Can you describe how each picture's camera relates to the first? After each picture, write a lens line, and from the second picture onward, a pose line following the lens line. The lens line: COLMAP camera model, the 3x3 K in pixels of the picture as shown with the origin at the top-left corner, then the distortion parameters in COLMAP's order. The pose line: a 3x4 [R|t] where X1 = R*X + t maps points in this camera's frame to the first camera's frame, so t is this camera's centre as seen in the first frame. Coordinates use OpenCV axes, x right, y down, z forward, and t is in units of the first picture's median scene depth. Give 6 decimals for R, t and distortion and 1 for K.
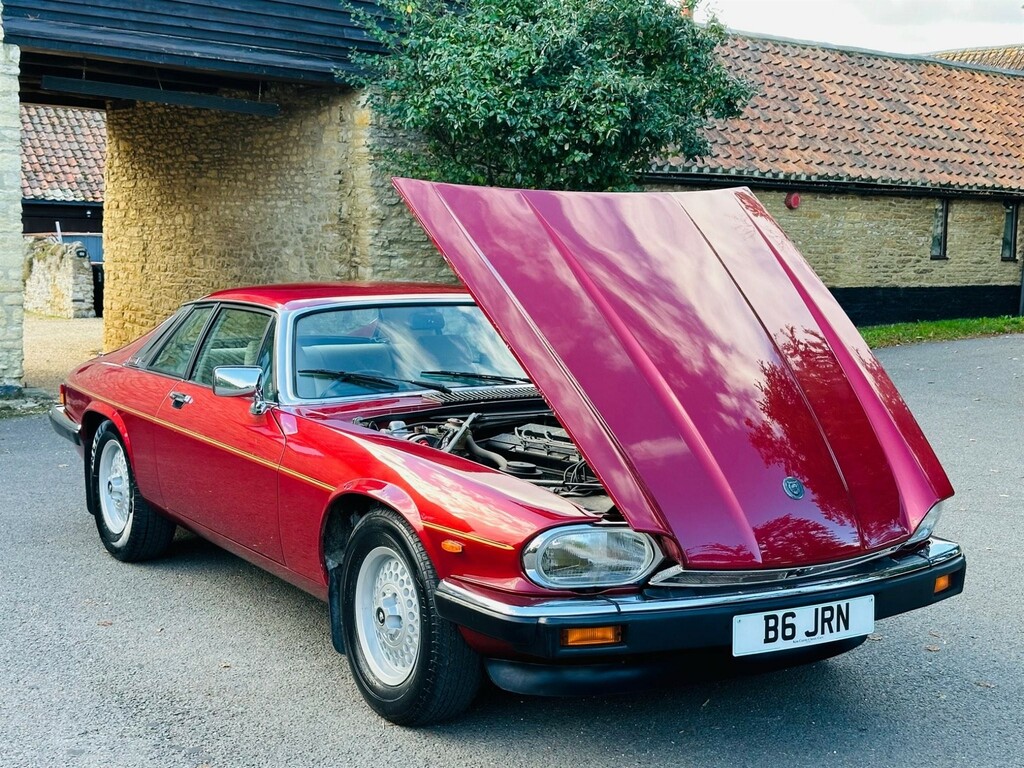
lens RADIAL K [[1529.6, 0, 511.0], [0, 1529.6, 404.1], [0, 0, 1]] dist [0.153812, 0.025948]
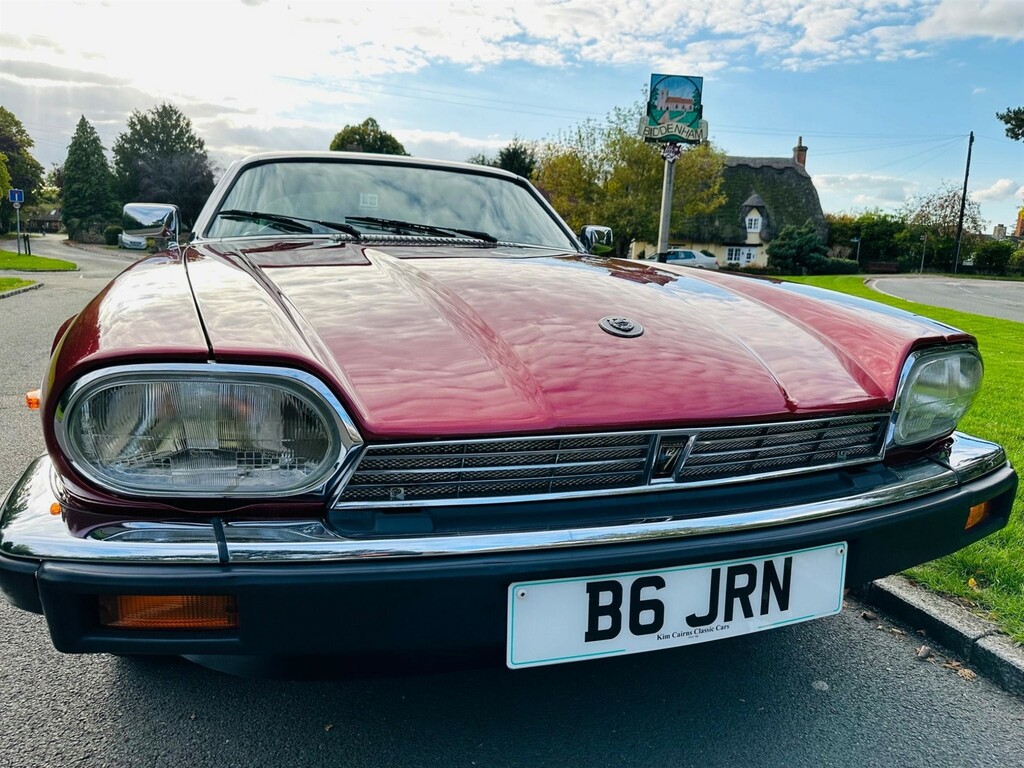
lens RADIAL K [[718.8, 0, 517.5], [0, 718.8, 383.3], [0, 0, 1]] dist [0.027407, -0.044303]
pose [[0.974866, 0.051790, -0.216690, 0.168569], [-0.040321, 0.997559, 0.057019, 0.059587], [0.219114, -0.046848, 0.974574, 0.709135]]
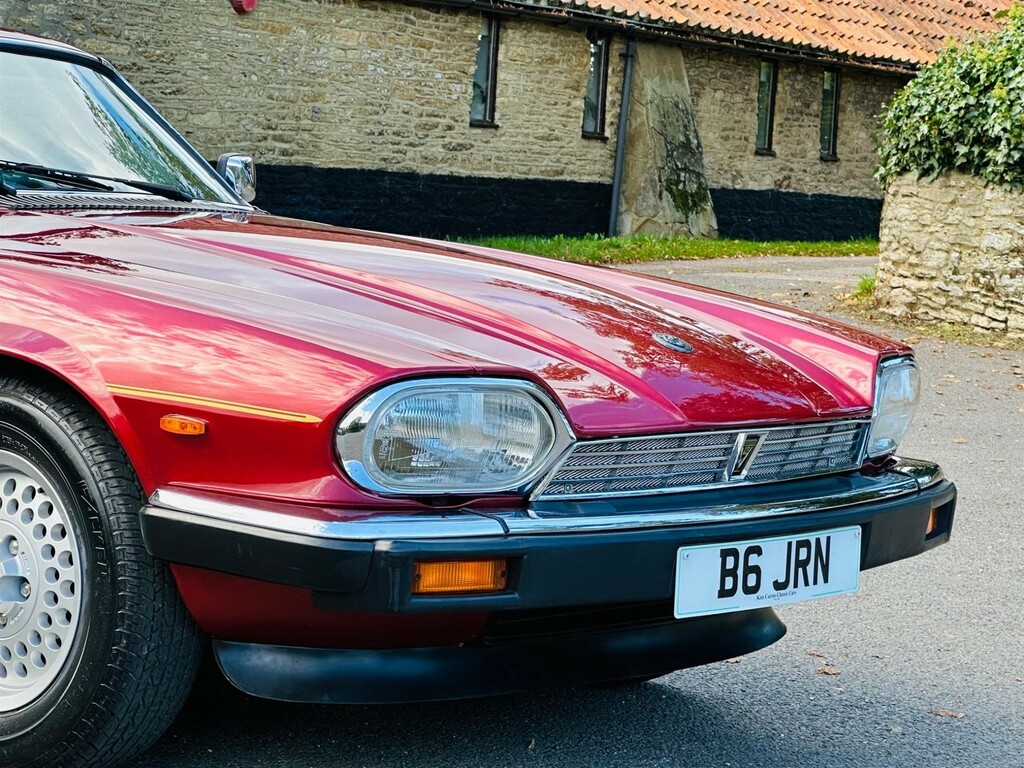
lens RADIAL K [[3013.8, 0, 512.0], [0, 3013.8, 384.0], [0, 0, 1]] dist [-0.080172, 1.460433]
pose [[0.946966, 0.016829, 0.320893, -0.242563], [-0.010416, 0.999710, -0.021691, 0.090725], [-0.321165, 0.017198, 0.946867, -0.034040]]
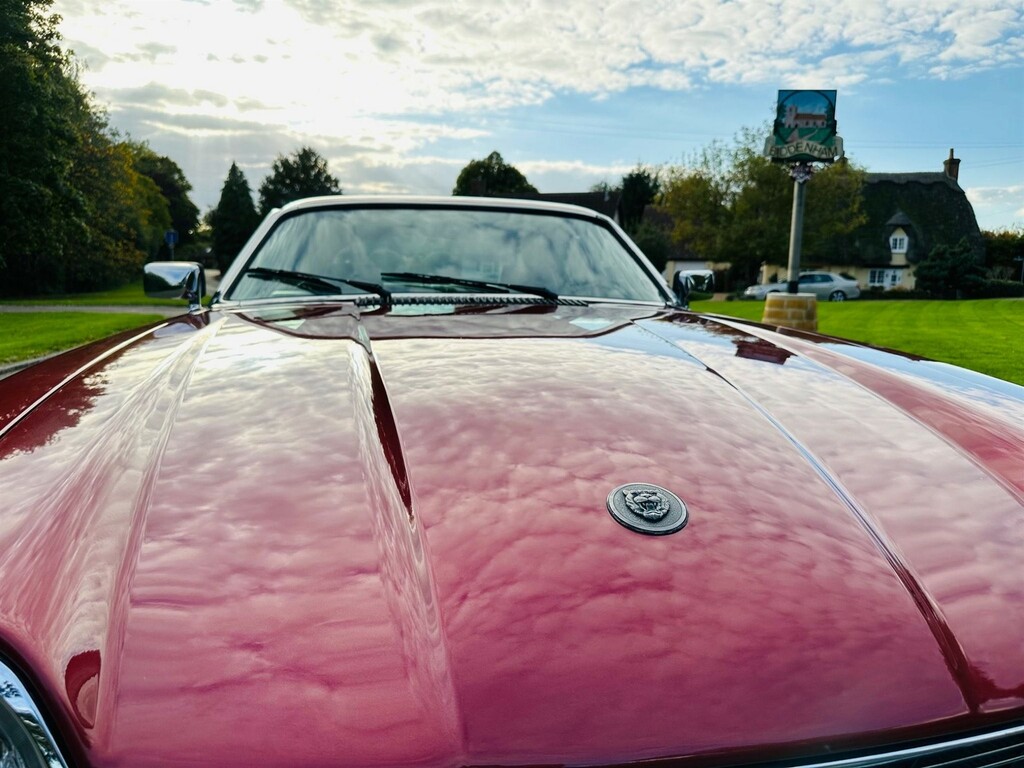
lens RADIAL K [[726.1, 0, 522.6], [0, 726.1, 380.4], [0, 0, 1]] dist [-0.004226, -0.003708]
pose [[0.925820, 0.046131, -0.375140, 0.178063], [-0.040321, 0.998914, 0.023327, 0.025759], [0.375808, -0.006471, 0.926675, 0.819957]]
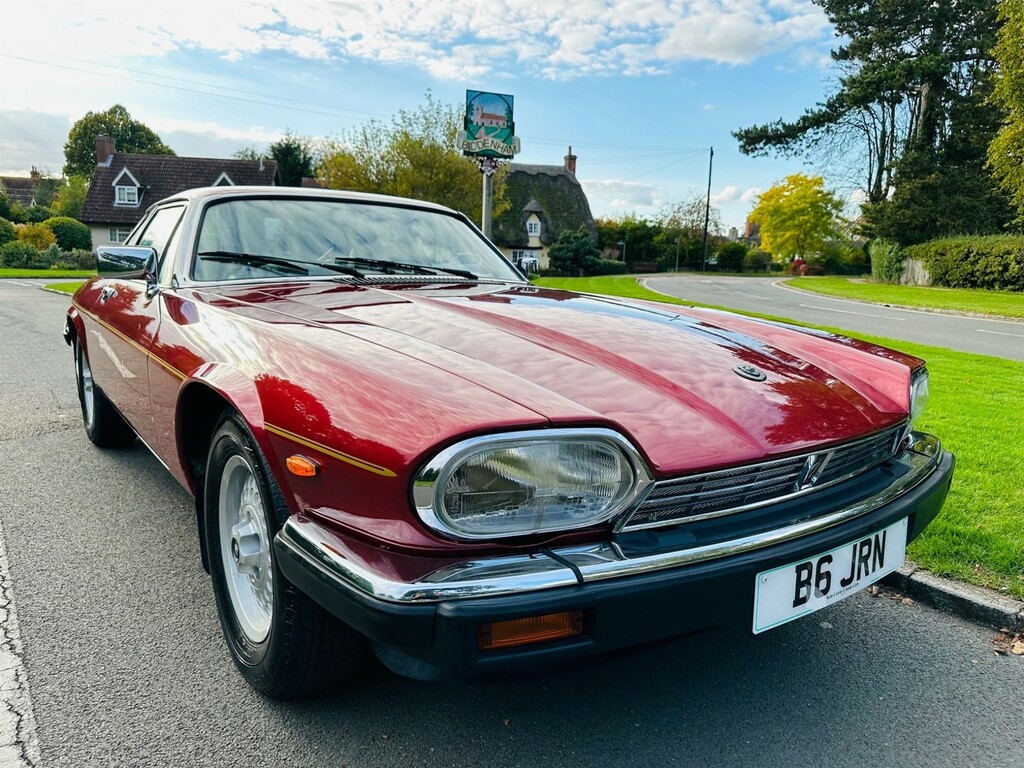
lens RADIAL K [[710.4, 0, 512.3], [0, 710.4, 389.3], [0, 0, 1]] dist [0.130478, -0.228427]
pose [[0.997391, -0.006573, 0.071889, 0.022911], [0.002229, 0.998176, 0.060331, 0.040884], [-0.072154, -0.060013, 0.995586, 0.640995]]
